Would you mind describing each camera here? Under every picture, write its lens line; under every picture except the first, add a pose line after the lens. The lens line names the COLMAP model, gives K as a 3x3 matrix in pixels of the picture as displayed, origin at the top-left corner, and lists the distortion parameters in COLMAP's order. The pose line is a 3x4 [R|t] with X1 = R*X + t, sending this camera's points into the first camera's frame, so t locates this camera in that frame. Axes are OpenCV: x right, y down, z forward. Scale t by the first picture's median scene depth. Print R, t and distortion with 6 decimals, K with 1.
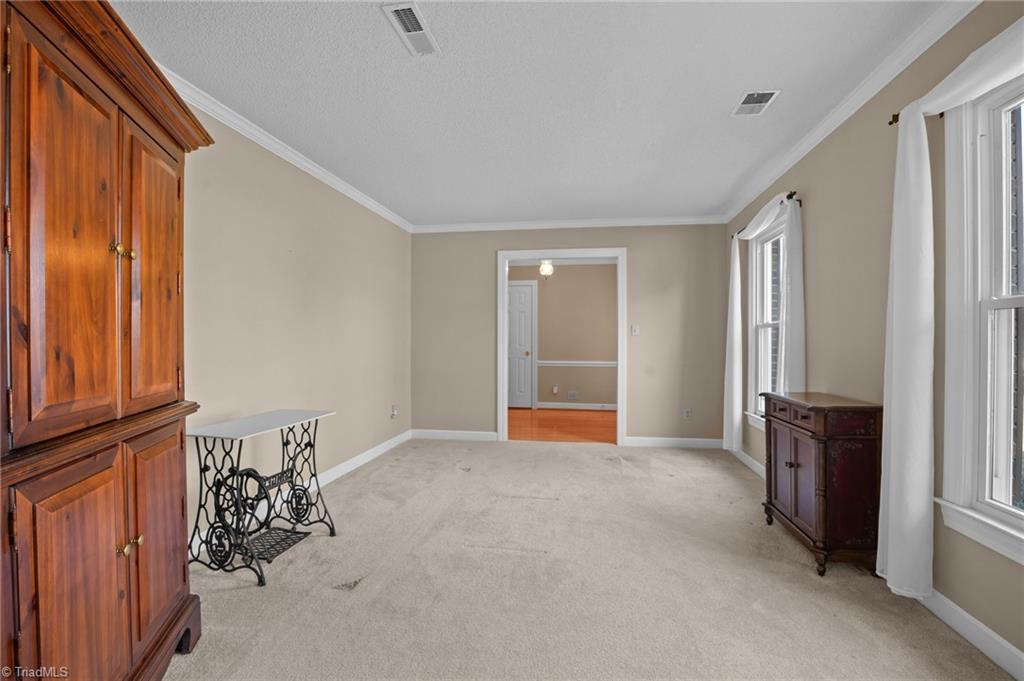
lens RADIAL K [[468.4, 0, 513.0], [0, 468.4, 339.9], [0, 0, 1]] dist [-0.027134, 0.001140]
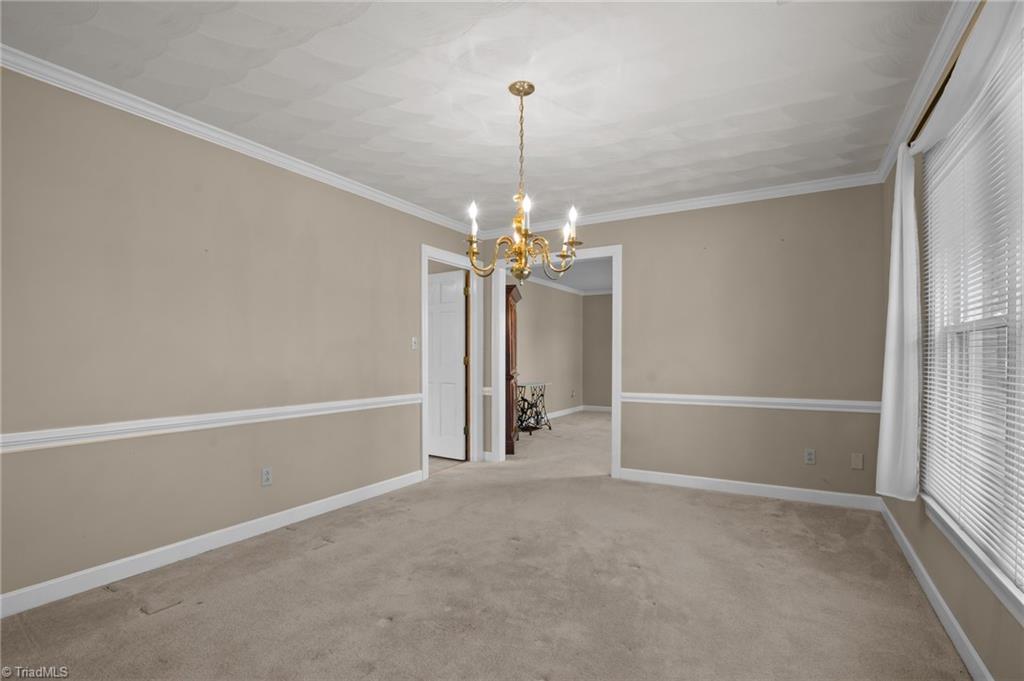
lens RADIAL K [[468.4, 0, 511.2], [0, 468.4, 350.4], [0, 0, 1]] dist [-0.027134, 0.001140]
pose [[0.929364, -0.000777, -0.369165, 0.385873], [-0.005896, 0.999839, -0.016950, 0.016157], [0.369119, 0.017929, 0.929209, -1.551445]]
